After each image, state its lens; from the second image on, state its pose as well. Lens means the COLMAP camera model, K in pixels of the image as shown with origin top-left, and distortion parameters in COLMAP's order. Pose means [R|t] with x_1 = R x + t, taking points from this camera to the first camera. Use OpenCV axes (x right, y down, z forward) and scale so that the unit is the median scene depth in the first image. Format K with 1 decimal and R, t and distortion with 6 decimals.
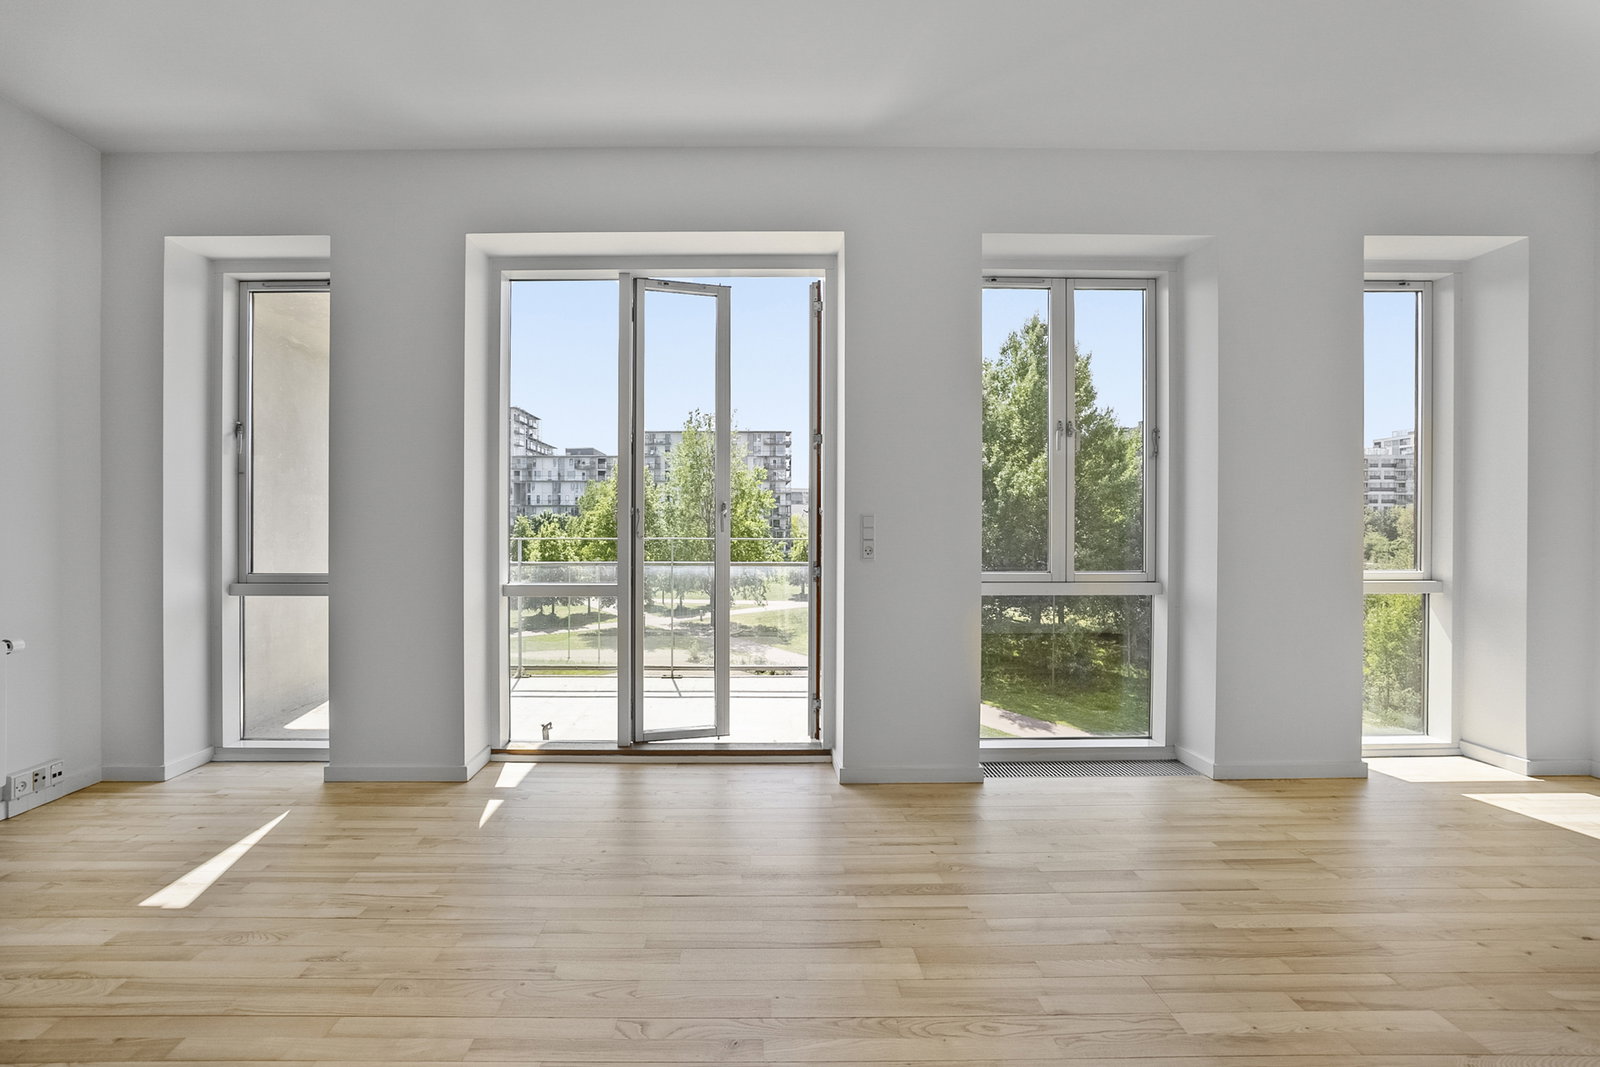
lens RADIAL K [[783.4, 0, 790.1], [0, 783.4, 524.8], [0, 0, 1]] dist [0.001335, 0.000905]
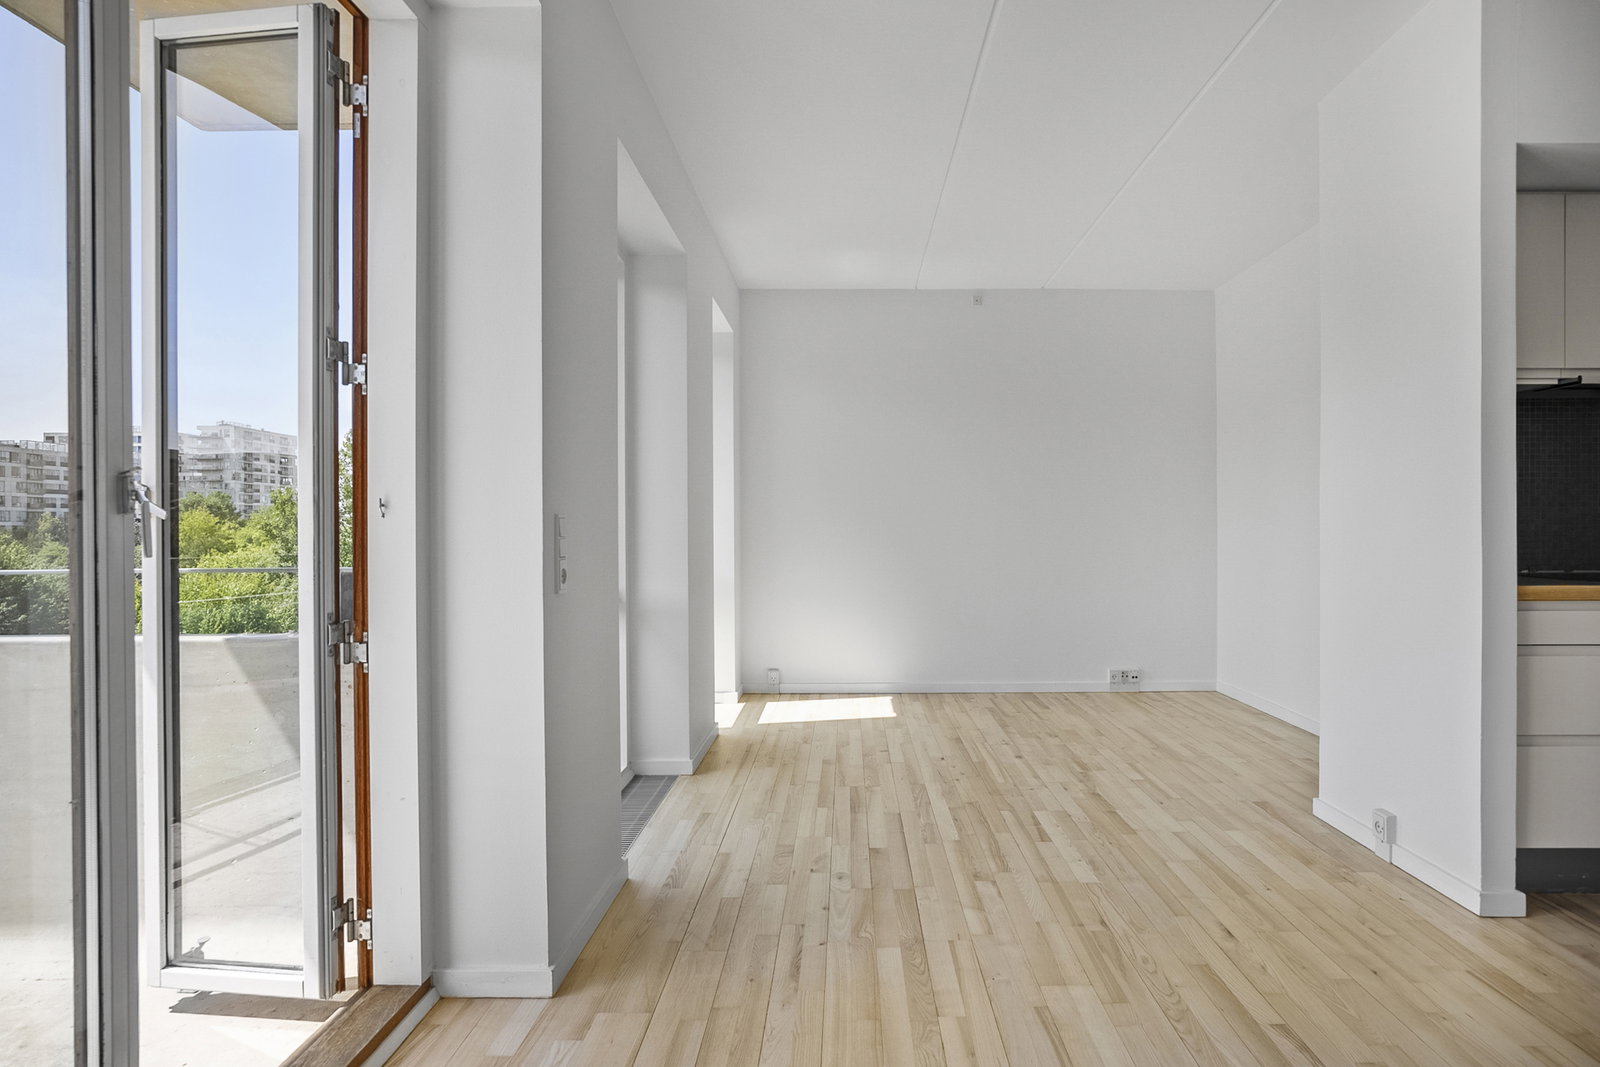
lens RADIAL K [[743.7, 0, 897.3], [0, 743.7, 535.4], [0, 0, 1]] dist [-0.019473, 0.000368]
pose [[-0.023045, -0.006286, 0.999715, -0.414931], [0.002954, 0.999975, 0.006356, 0.001323], [-0.999730, 0.003100, -0.023026, 0.694892]]
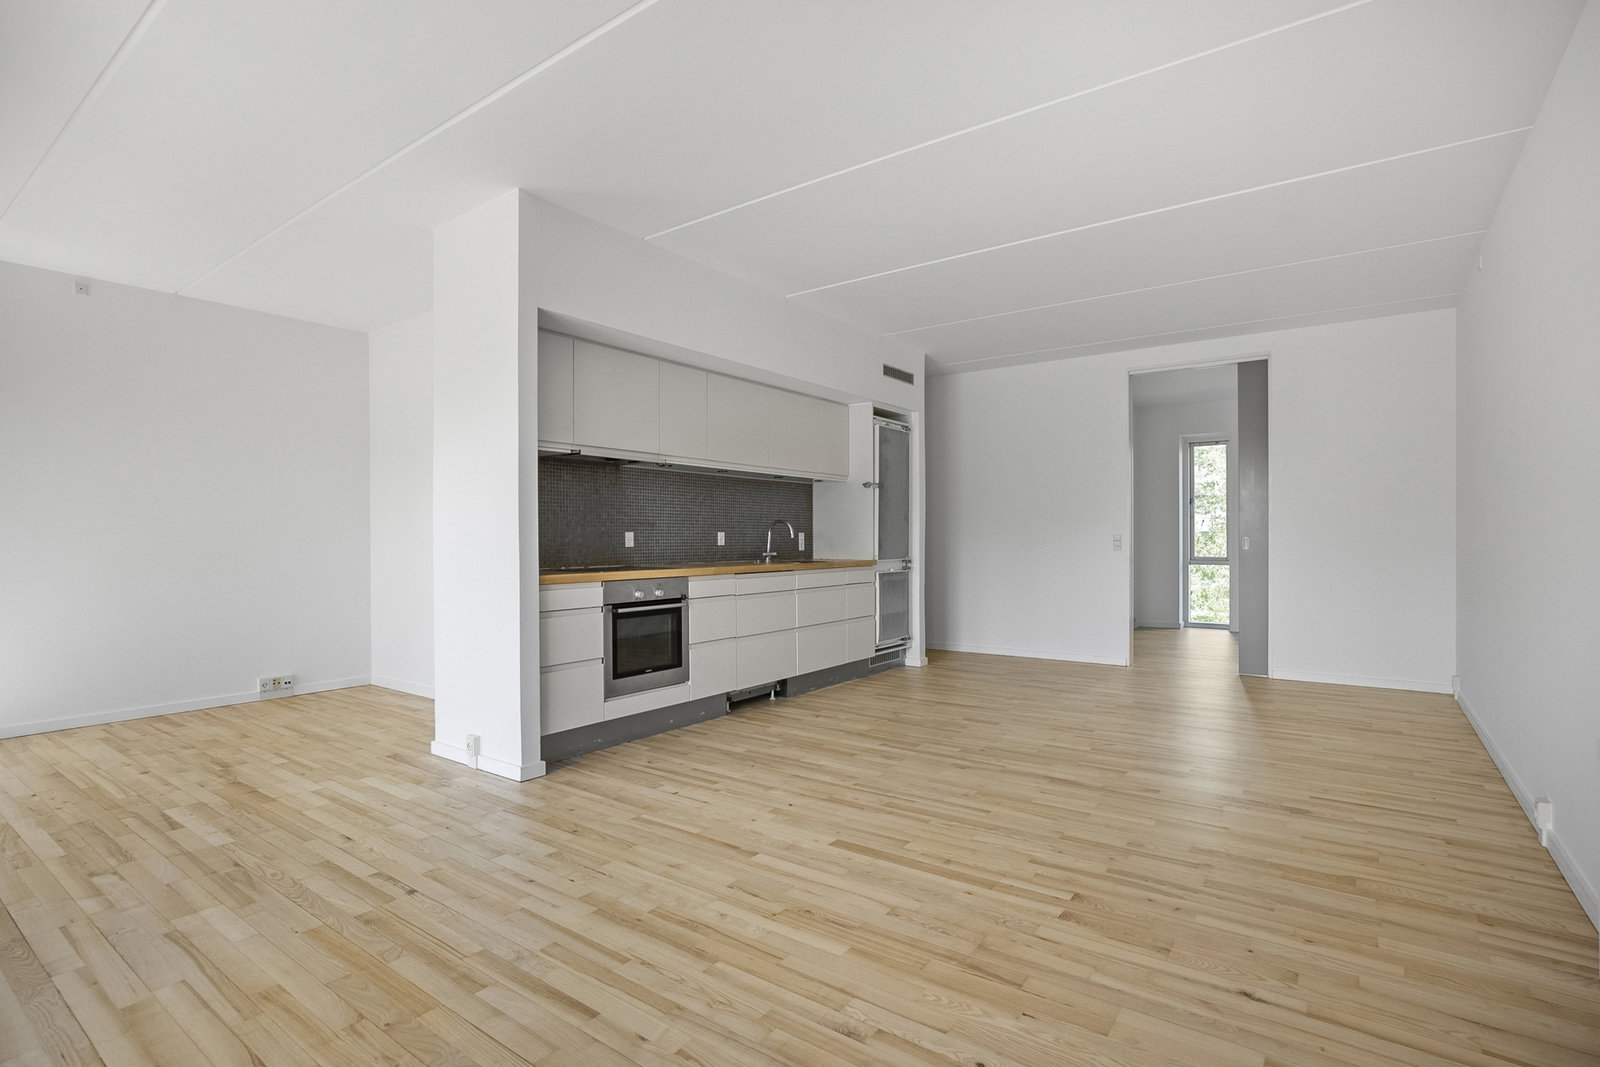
lens RADIAL K [[705.7, 0, 767.4], [0, 705.7, 543.5], [0, 0, 1]] dist [-0.024373, 0.010153]
pose [[-0.793015, 0.002246, 0.609198, -0.656835], [0.005577, 0.999978, 0.003574, 0.003224], [-0.609176, 0.006232, -0.793010, 0.739361]]
